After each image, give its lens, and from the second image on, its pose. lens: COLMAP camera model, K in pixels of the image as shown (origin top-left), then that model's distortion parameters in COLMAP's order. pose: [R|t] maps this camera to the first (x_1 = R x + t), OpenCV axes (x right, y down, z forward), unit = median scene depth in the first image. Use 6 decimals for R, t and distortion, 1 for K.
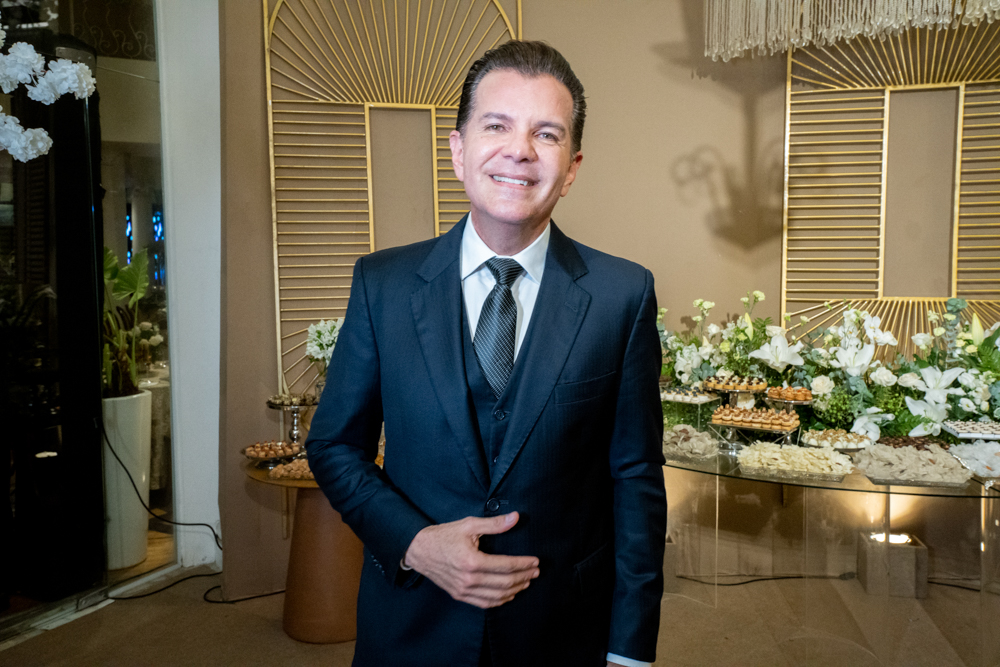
lens RADIAL K [[834.9, 0, 499.9], [0, 834.9, 334.7], [0, 0, 1]] dist [0.012040, 0.070986]
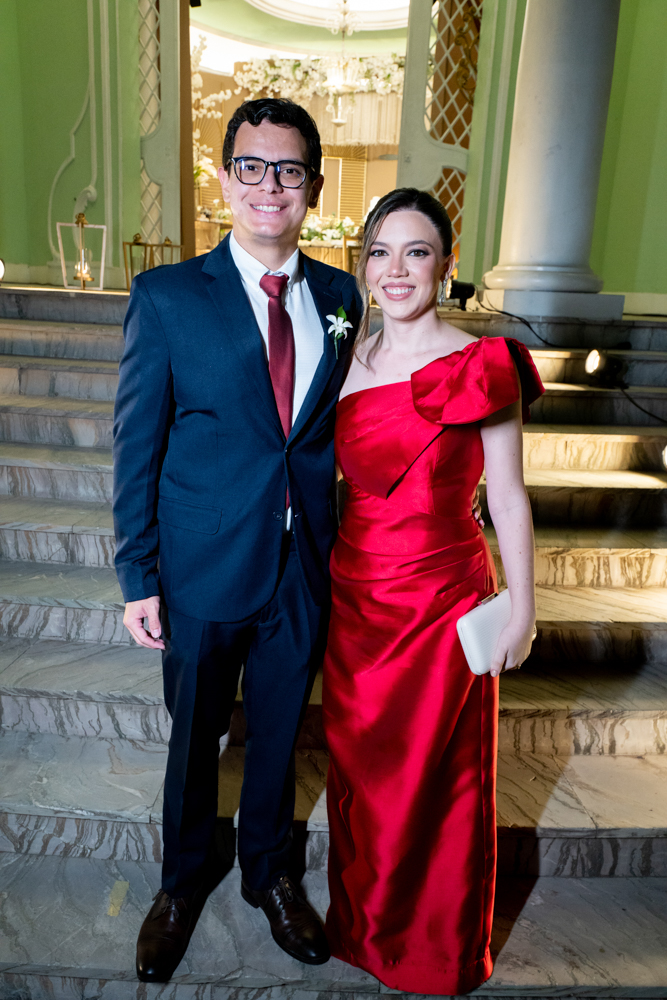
lens RADIAL K [[834.9, 0, 340.9], [0, 834.9, 498.6], [0, 0, 1]] dist [0.012040, 0.070986]
pose [[0.926356, -0.038186, 0.374707, -0.925006], [-0.018280, 0.989117, 0.145993, 0.664557], [-0.376204, -0.142091, 0.915577, -2.673542]]
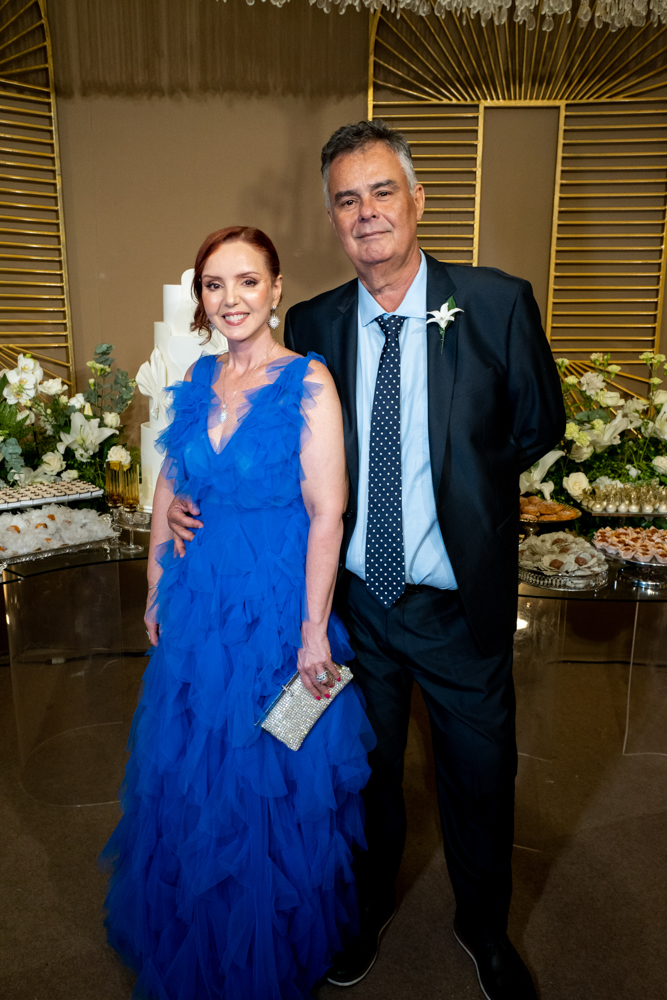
lens RADIAL K [[834.9, 0, 336.5], [0, 834.9, 498.5], [0, 0, 1]] dist [0.012040, 0.070986]
pose [[0.648255, -0.142426, 0.747984, 0.135803], [0.044581, 0.987764, 0.149446, 0.002525], [-0.760117, -0.063534, 0.646672, 0.164913]]
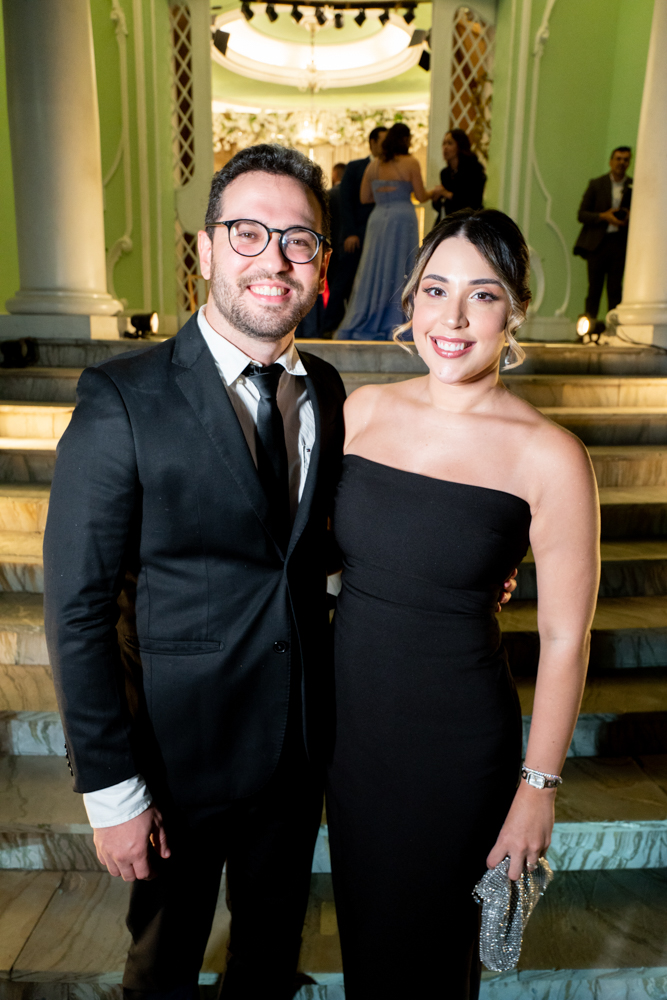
lens RADIAL K [[808.6, 0, 331.5], [0, 808.6, 496.1], [0, 0, 1]] dist [0.013305, 0.054715]
pose [[0.856557, -0.081655, 0.509551, -1.365644], [0.028462, 0.993374, 0.111344, 0.650779], [-0.515267, -0.080869, 0.853206, -2.485453]]
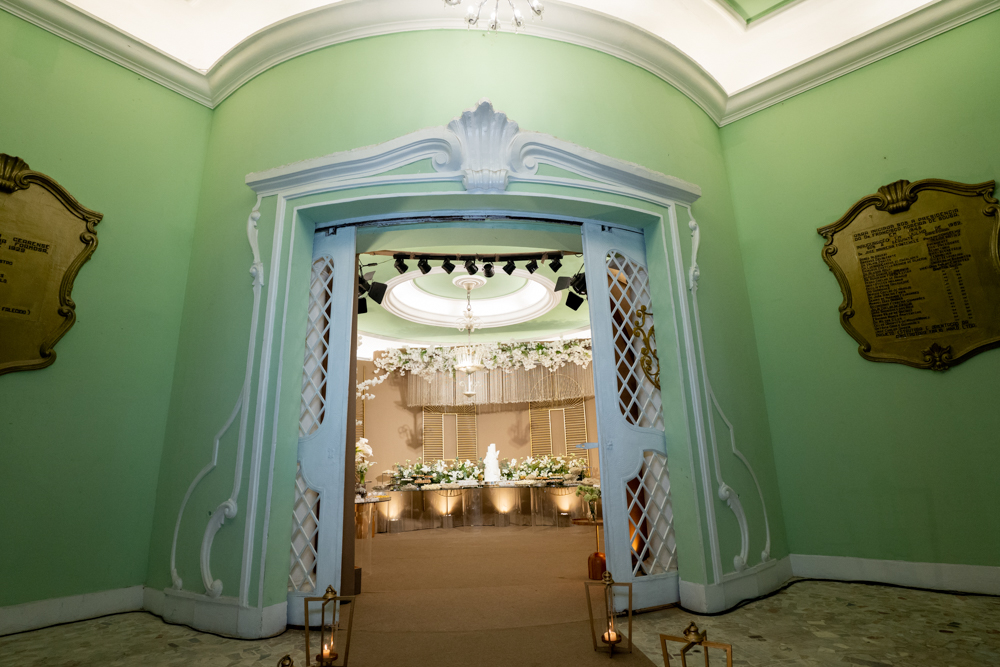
lens RADIAL K [[493.1, 0, 500.0], [0, 493.1, 339.2], [0, 0, 1]] dist [-0.034247, 0.004376]
pose [[0.848527, 0.114929, 0.516521, -0.764108], [0.071726, 0.942138, -0.327462, 0.245843], [-0.524269, 0.314908, 0.791186, -1.525504]]
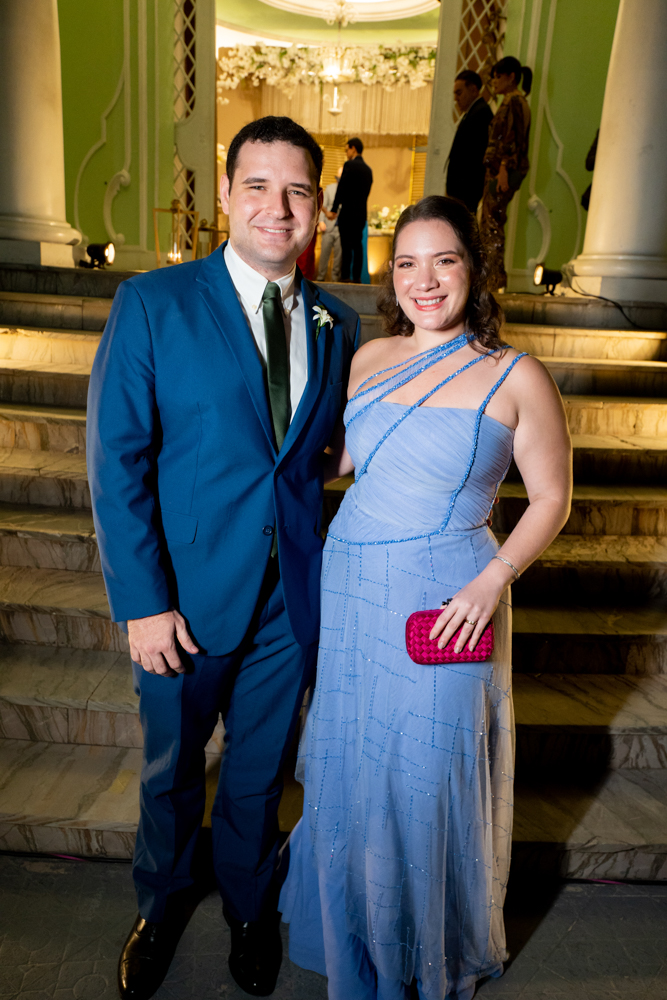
lens RADIAL K [[834.9, 0, 334.6], [0, 834.9, 495.3], [0, 0, 1]] dist [0.012040, 0.070986]
pose [[0.889141, -0.054152, 0.454419, -1.239425], [-0.019821, 0.987486, 0.156459, 0.681046], [-0.457205, -0.148121, 0.876940, -2.639644]]
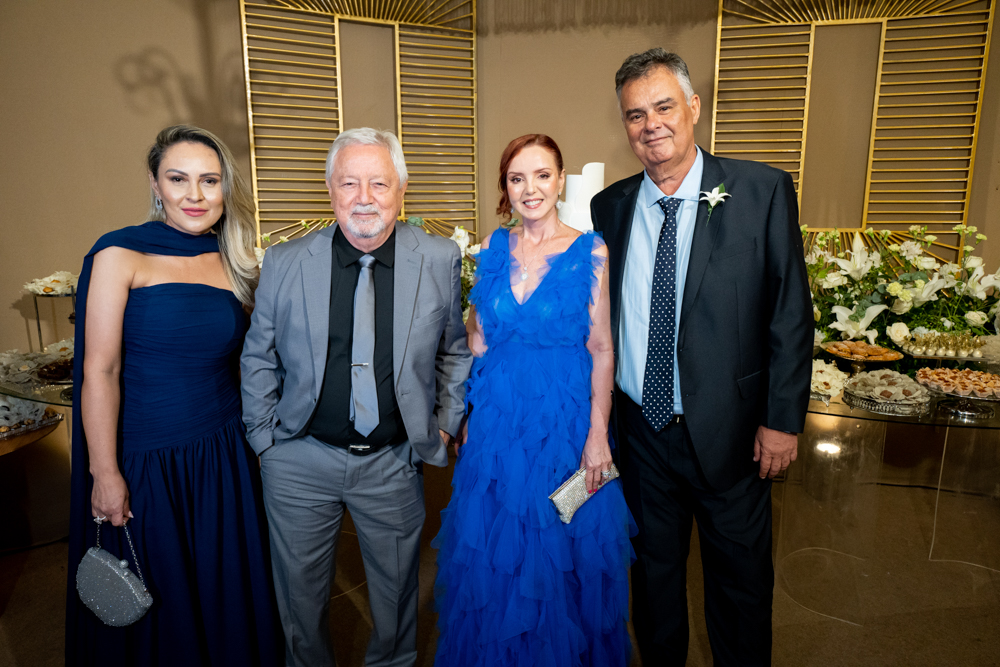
lens RADIAL K [[708.7, 0, 507.0], [0, 708.7, 333.5], [0, 0, 1]] dist [0.008298, 0.019127]
pose [[0.773699, -0.112372, 0.623508, 0.026938], [0.039976, 0.990842, 0.128969, -0.004759], [-0.632291, -0.074858, 0.771106, 0.155148]]
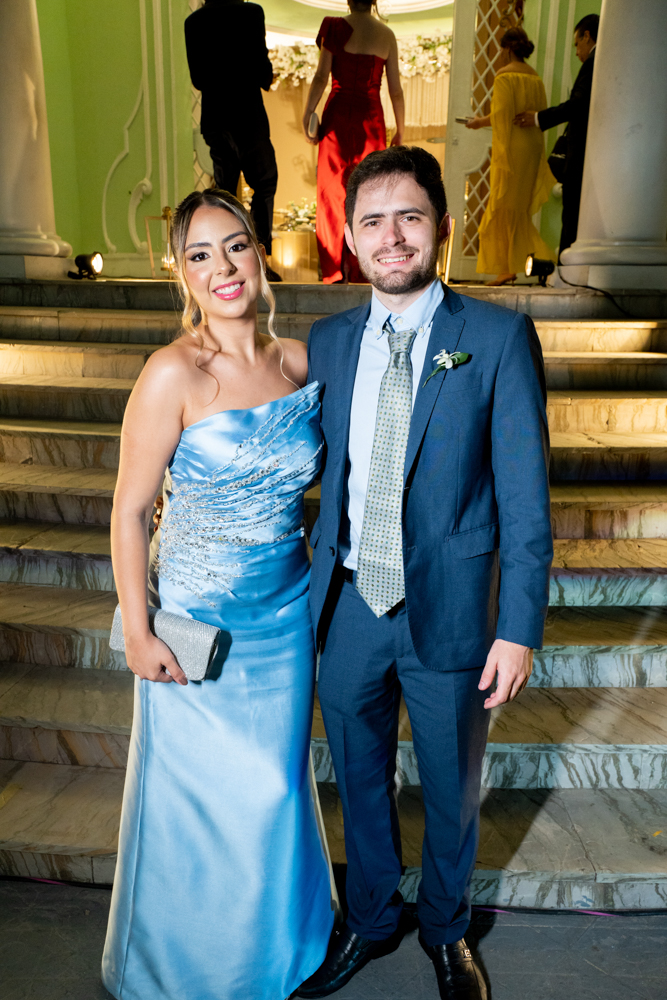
lens RADIAL K [[834.9, 0, 336.7], [0, 834.9, 495.0], [0, 0, 1]] dist [0.012040, 0.070986]
pose [[0.928286, -0.071877, 0.364855, -1.085104], [0.013301, 0.986932, 0.160586, 0.672915], [-0.371629, -0.144217, 0.917111, -2.688266]]
